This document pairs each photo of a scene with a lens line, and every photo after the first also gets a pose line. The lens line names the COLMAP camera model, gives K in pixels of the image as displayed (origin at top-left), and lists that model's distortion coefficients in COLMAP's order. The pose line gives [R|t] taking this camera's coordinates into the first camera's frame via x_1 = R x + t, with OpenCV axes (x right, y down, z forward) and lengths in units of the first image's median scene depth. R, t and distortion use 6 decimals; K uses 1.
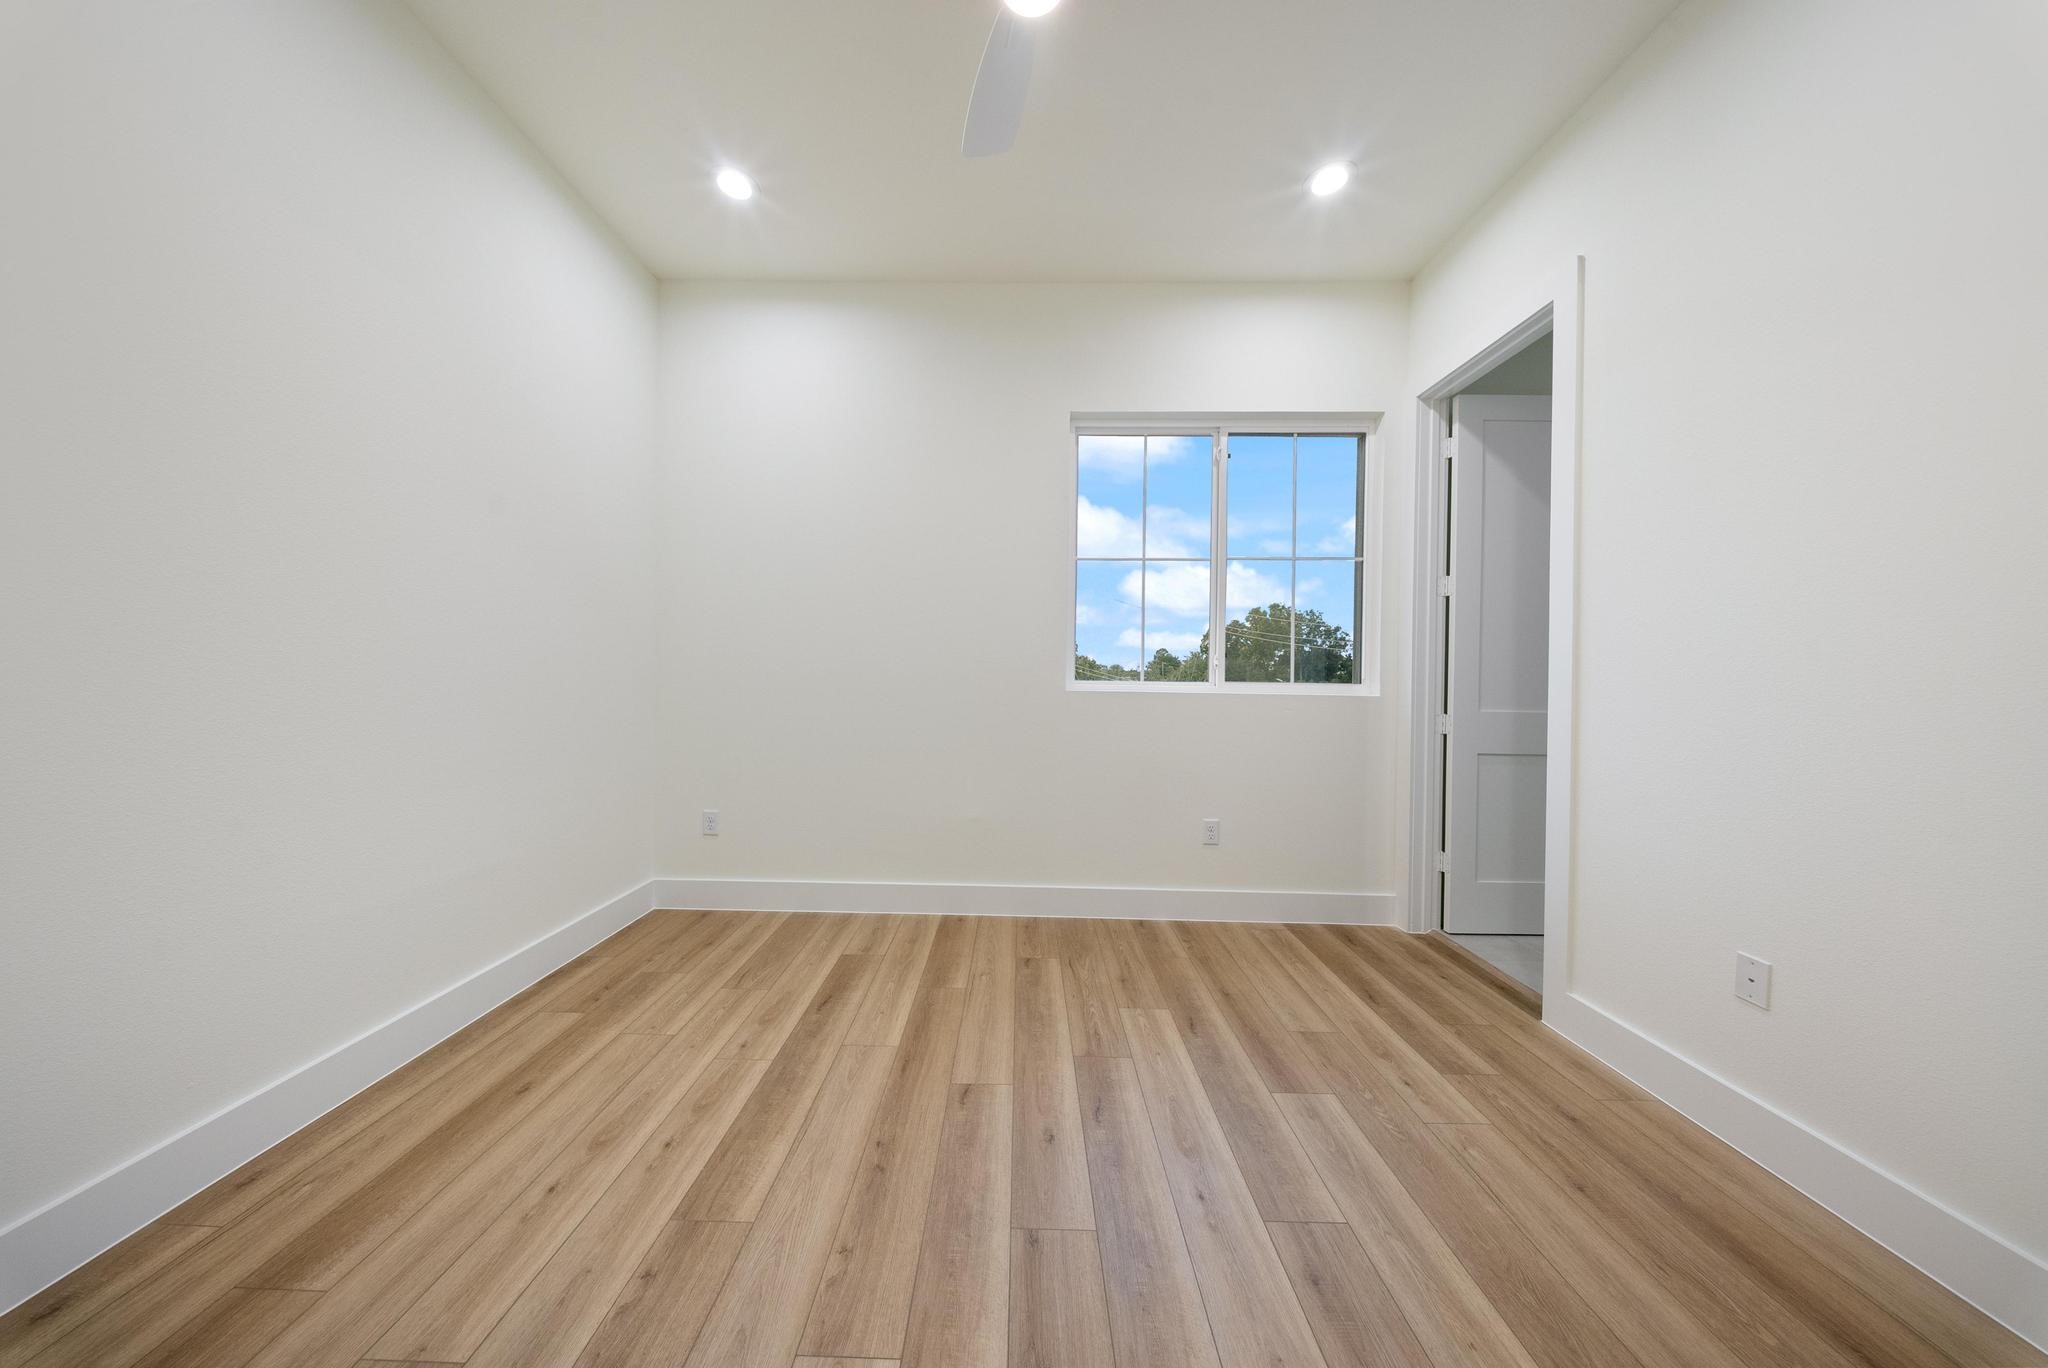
lens RADIAL K [[611.2, 0, 1010.7], [0, 611.2, 679.9], [0, 0, 1]] dist [0.000726, -0.002114]
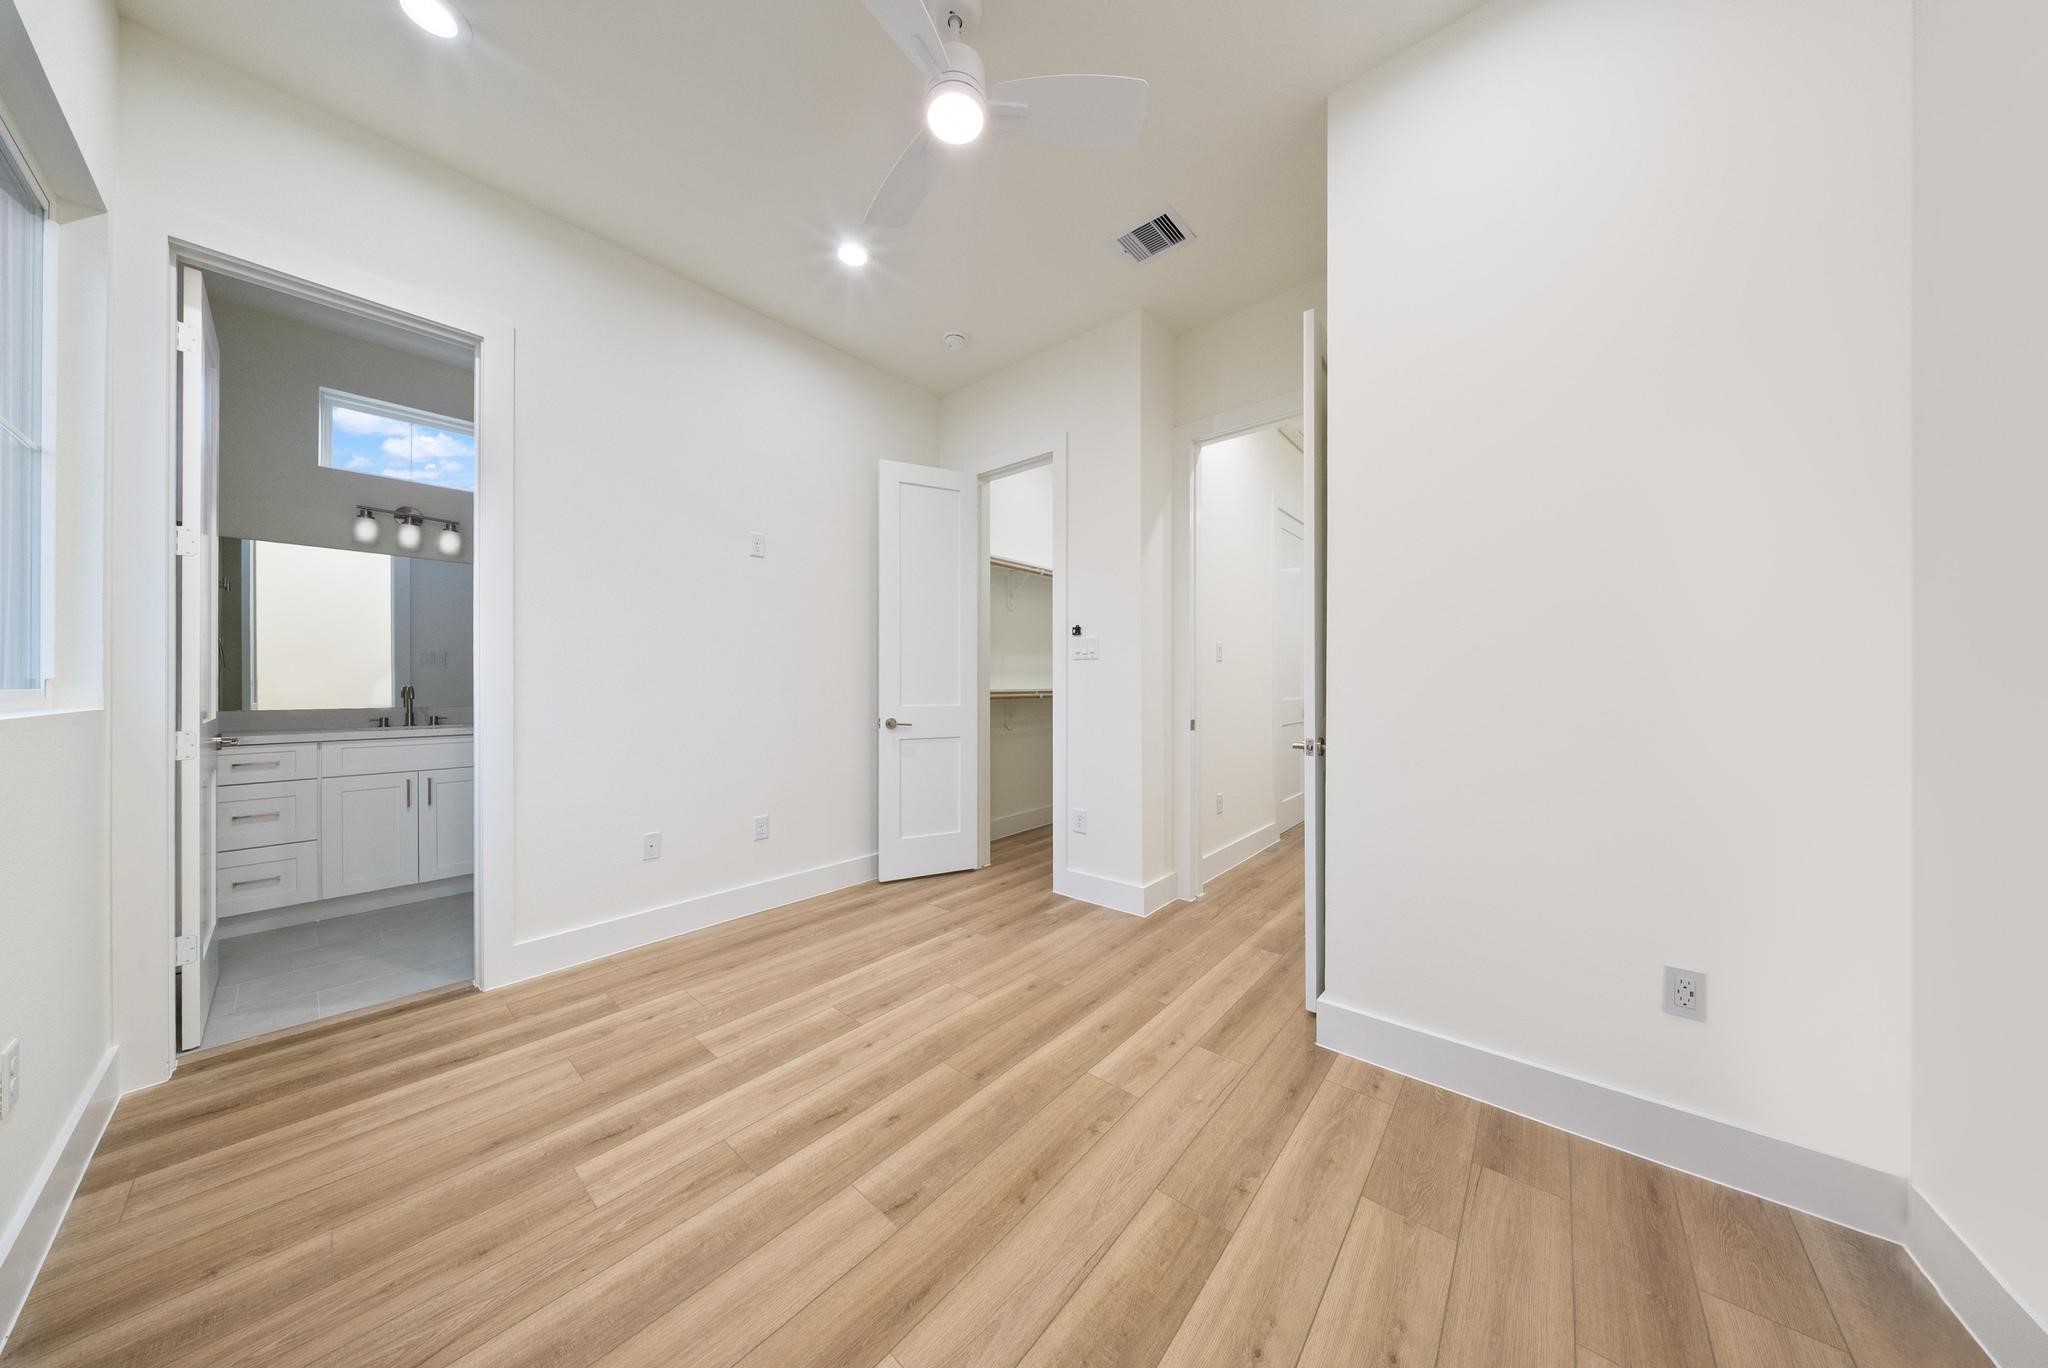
lens RADIAL K [[611.2, 0, 1010.7], [0, 611.2, 679.9], [0, 0, 1]] dist [0.000726, -0.002114]
pose [[-0.765153, -0.008806, 0.643788, -0.668753], [-0.007993, 0.999959, 0.004178, -0.019013], [-0.643799, -0.001949, -0.765192, 1.461134]]
